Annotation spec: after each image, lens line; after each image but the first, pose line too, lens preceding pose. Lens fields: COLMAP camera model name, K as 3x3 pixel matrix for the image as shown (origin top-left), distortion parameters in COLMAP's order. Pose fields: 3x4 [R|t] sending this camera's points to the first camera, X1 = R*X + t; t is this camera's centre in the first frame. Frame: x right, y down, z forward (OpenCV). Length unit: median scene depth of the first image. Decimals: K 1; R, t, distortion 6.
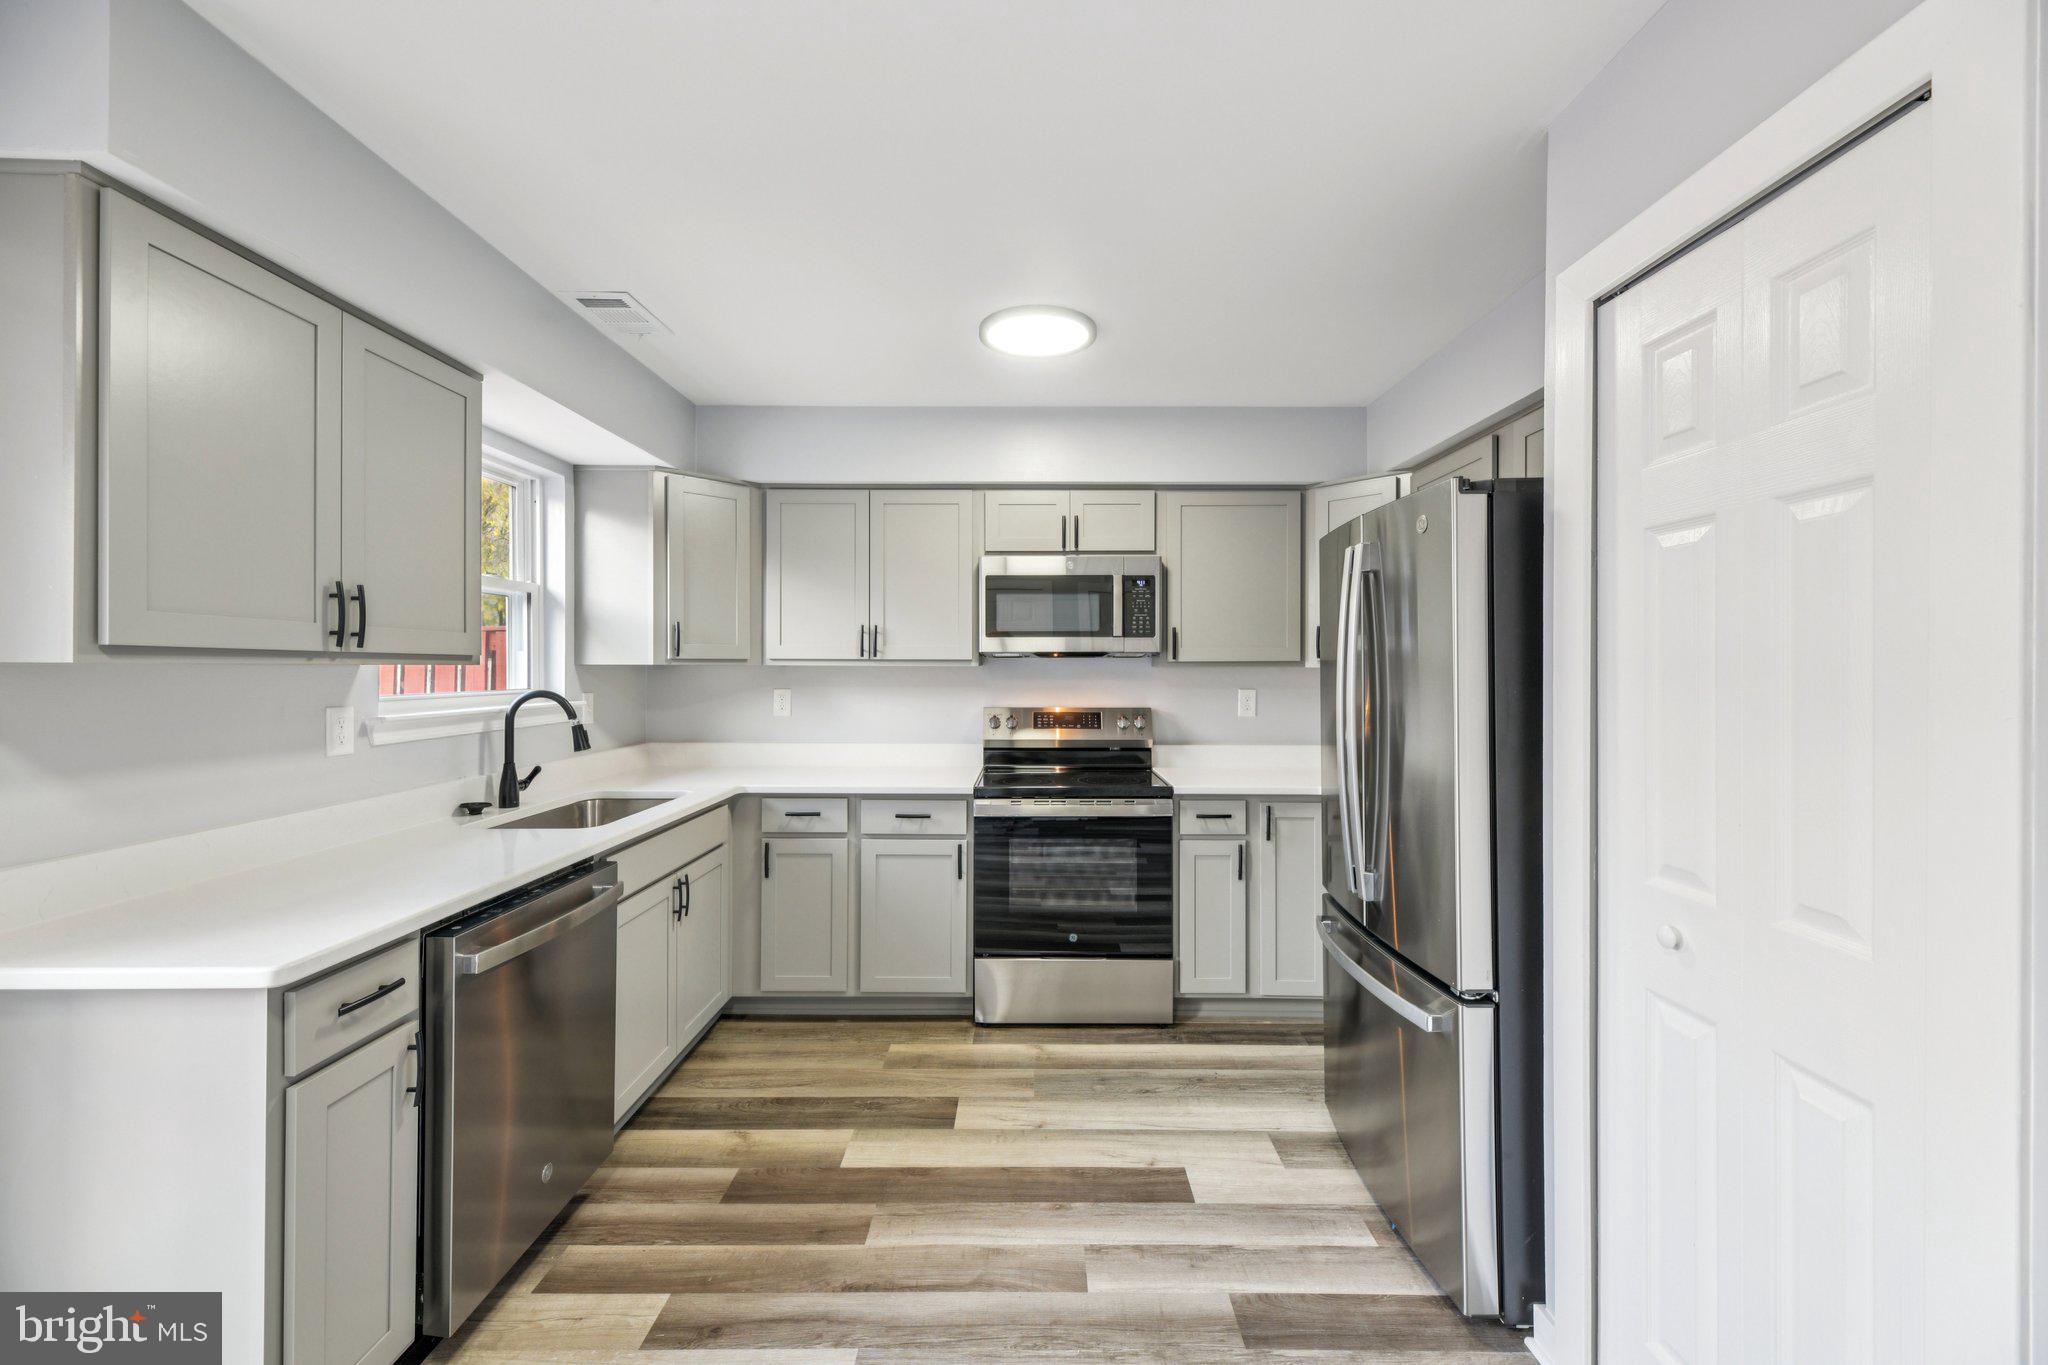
lens RADIAL K [[817.4, 0, 1028.5], [0, 817.4, 665.9], [0, 0, 1]] dist [0.008708, -0.002636]
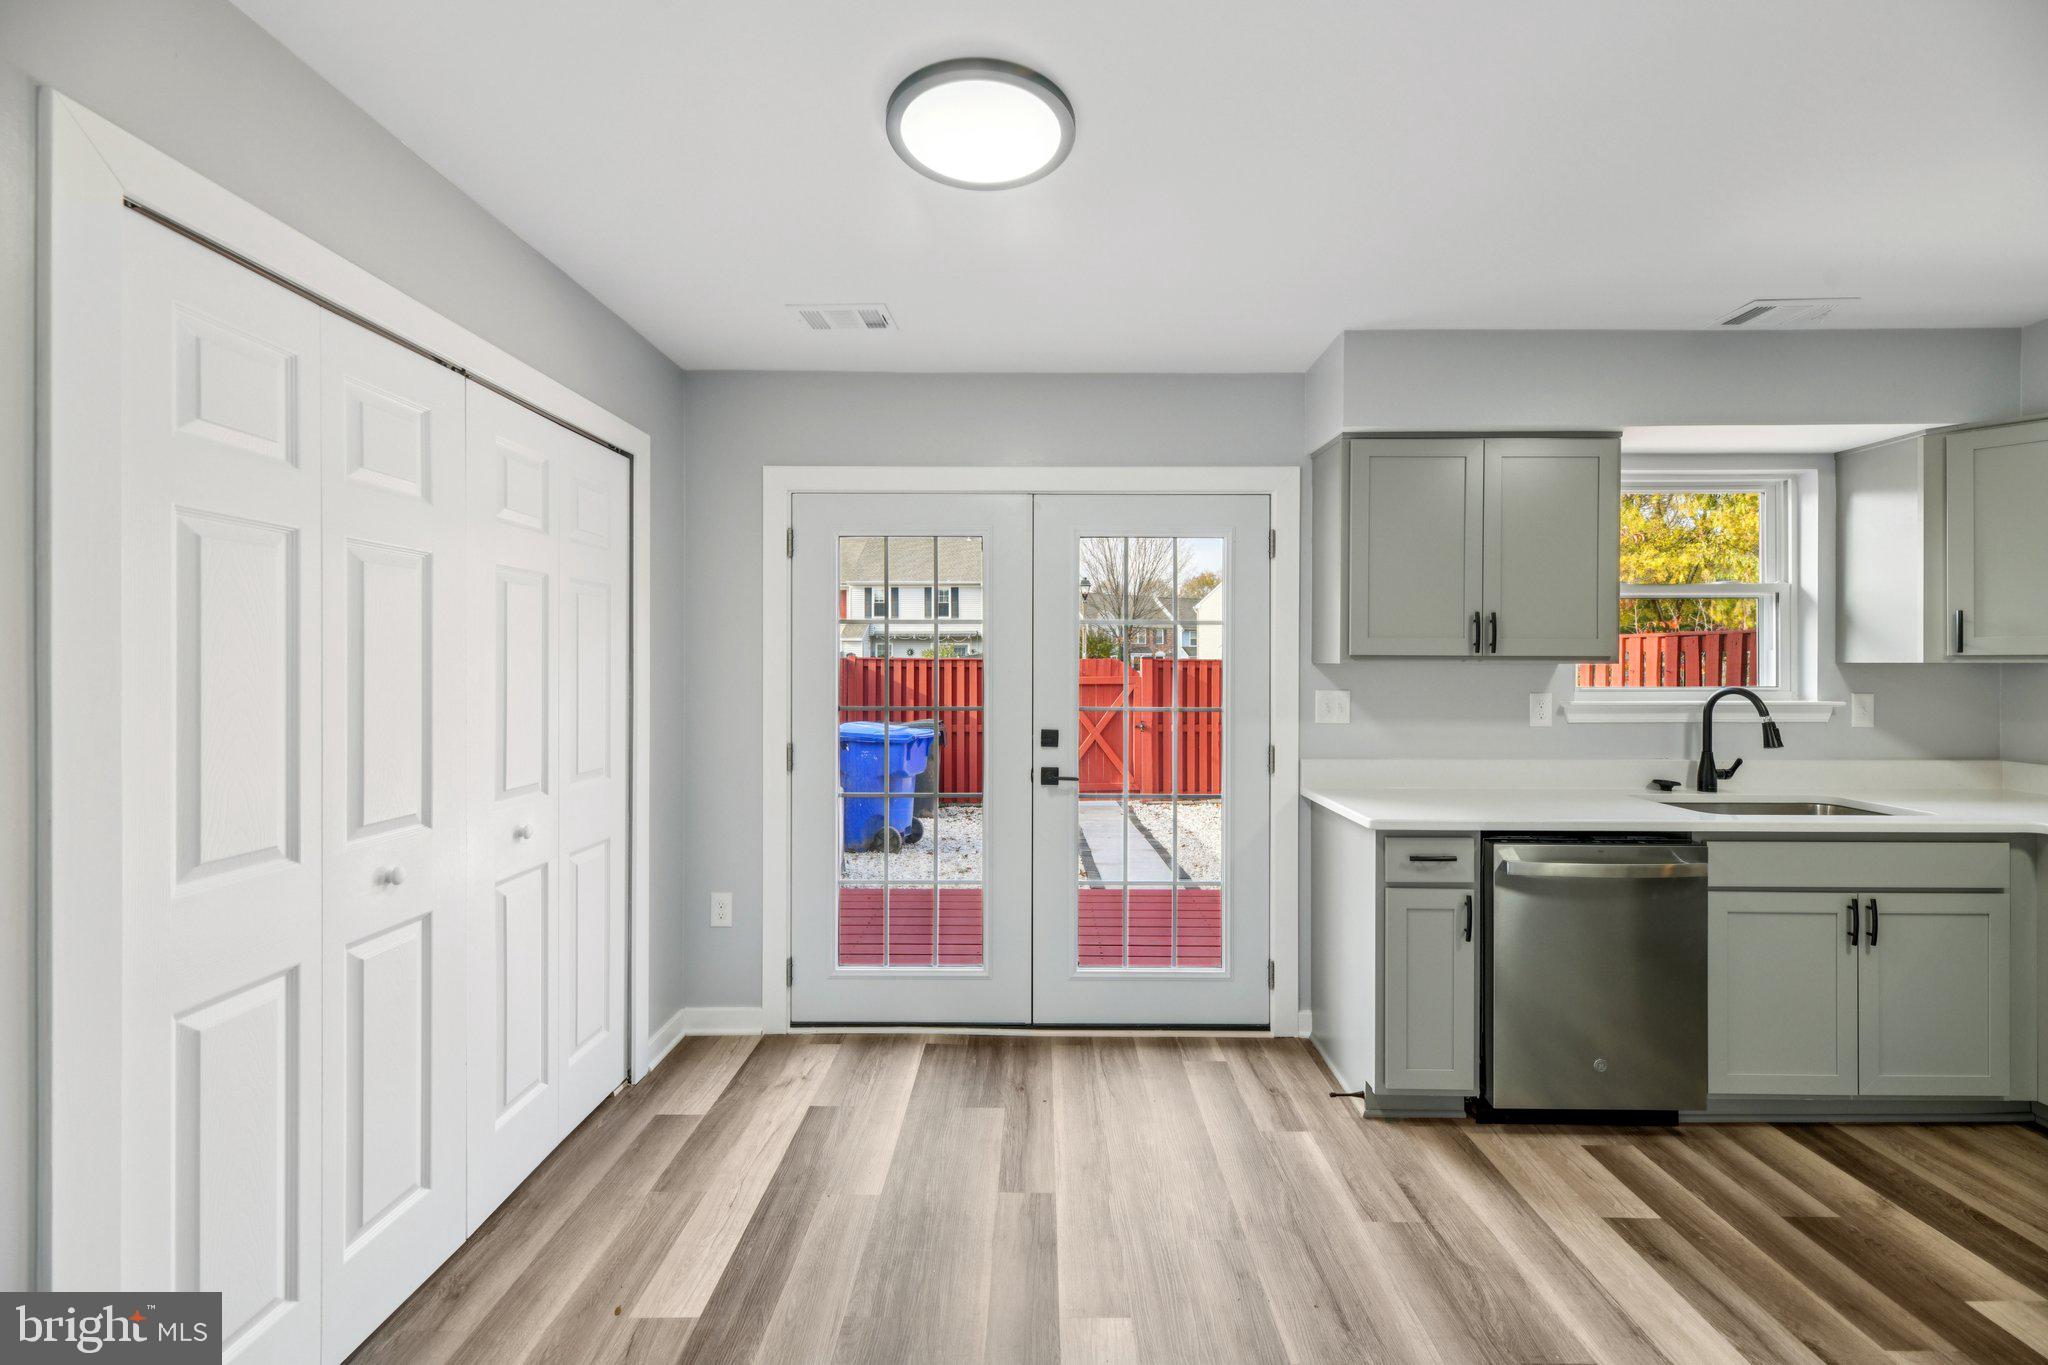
lens RADIAL K [[817.4, 0, 1045.6], [0, 817.4, 655.5], [0, 0, 1]] dist [0.008708, -0.002636]
pose [[0.006561, -0.011601, -0.999911, 0.478100], [0.001314, 0.999932, -0.011593, -0.000392], [0.999978, -0.001238, 0.006576, 0.097113]]
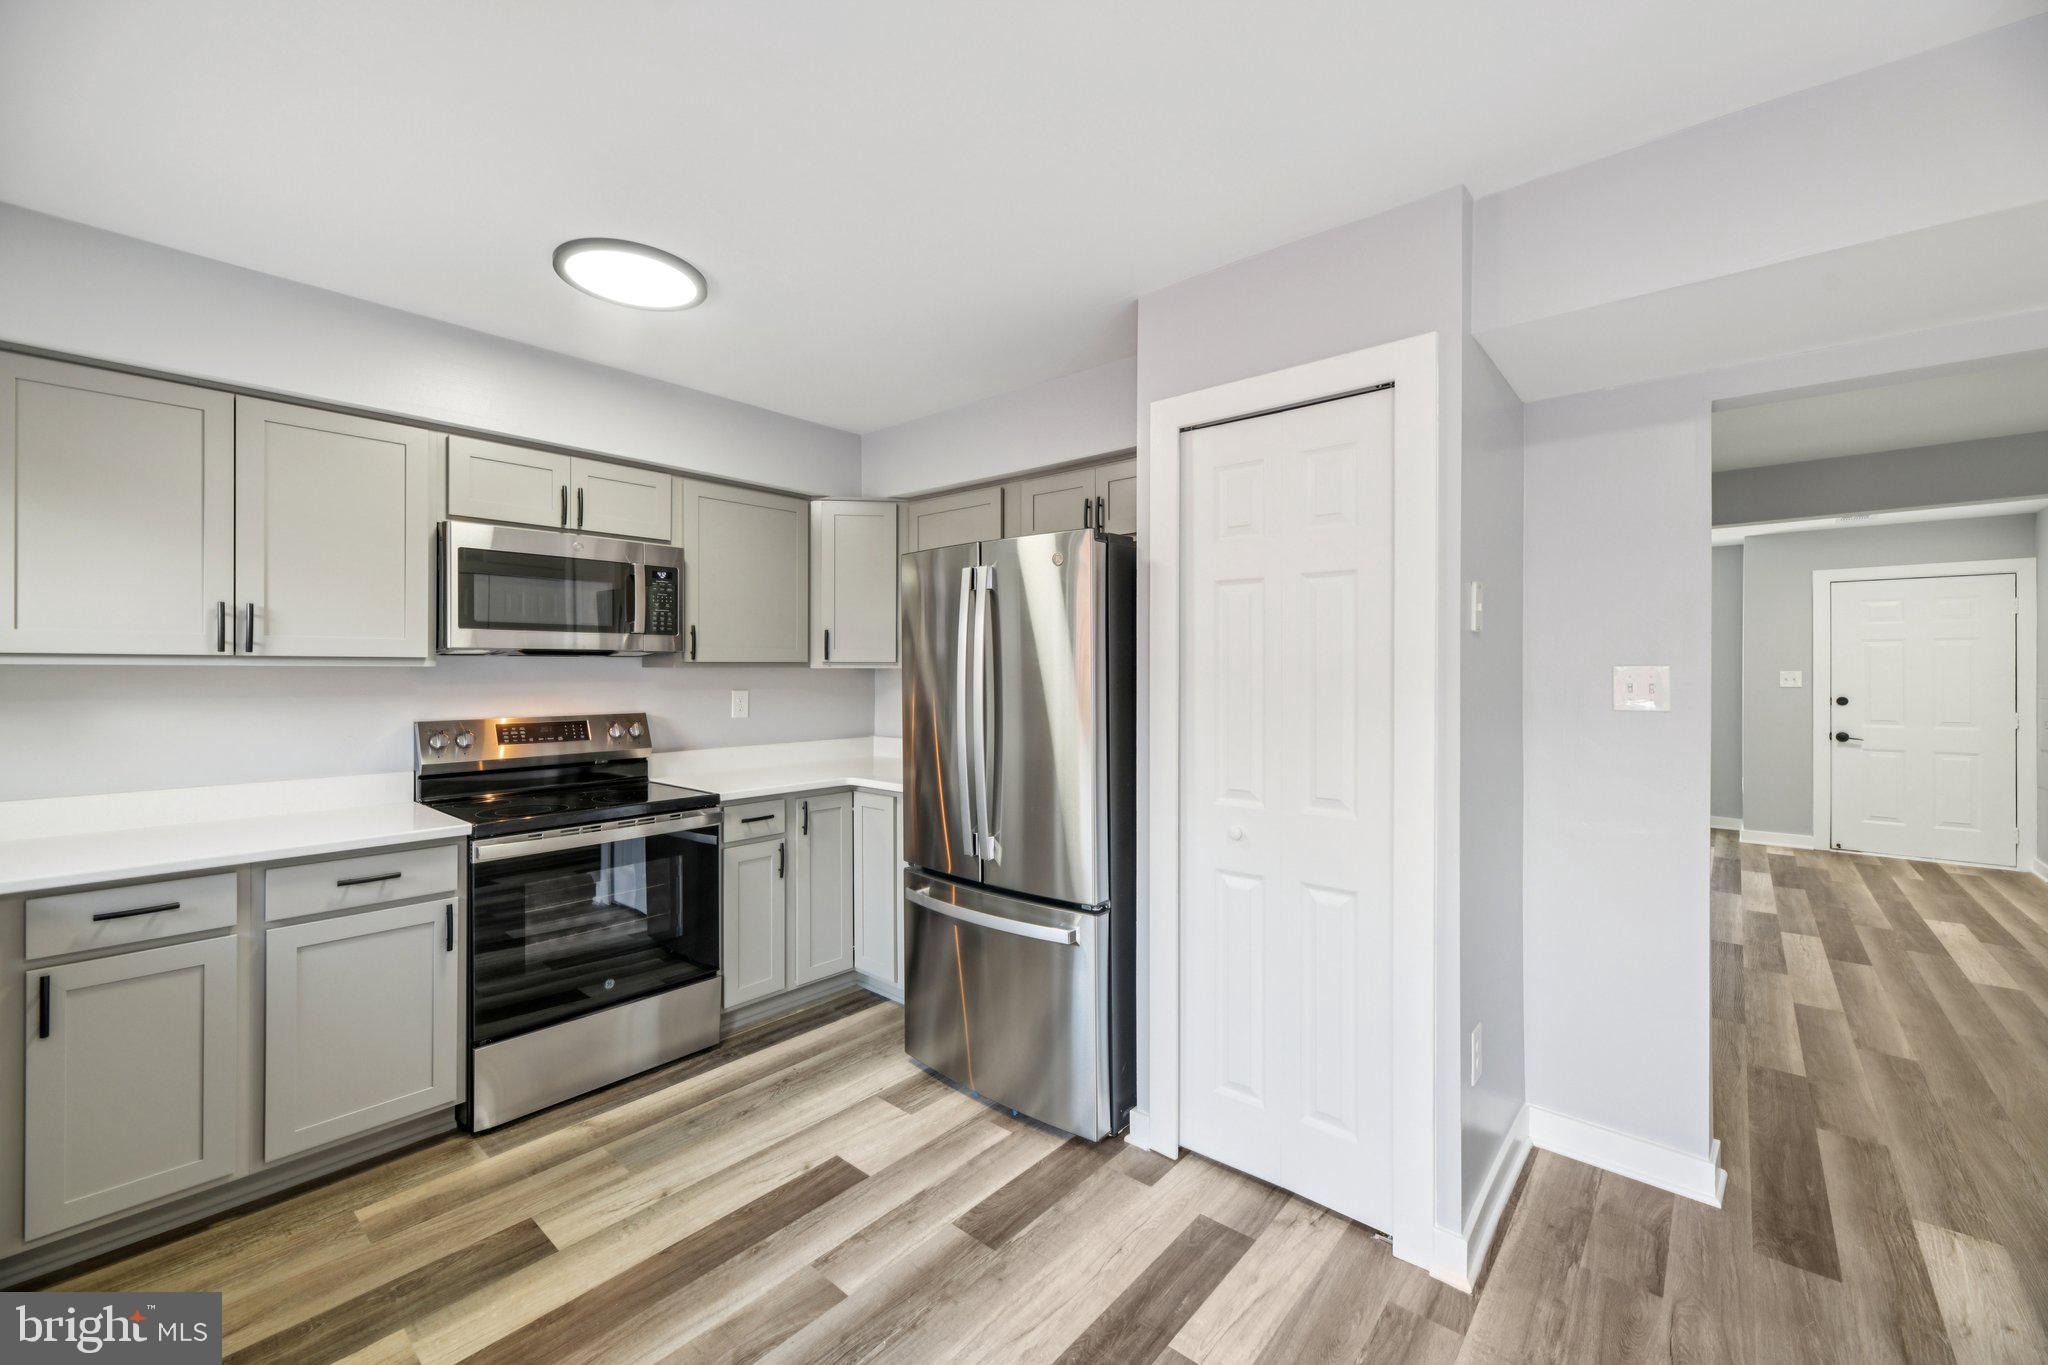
lens RADIAL K [[817.4, 0, 1033.8], [0, 817.4, 665.4], [0, 0, 1]] dist [0.008708, -0.002636]
pose [[0.649300, 0.001635, 0.760531, -0.368087], [-0.001530, 0.999998, -0.000844, -0.001152], [-0.760531, -0.000616, 0.649301, 0.124300]]
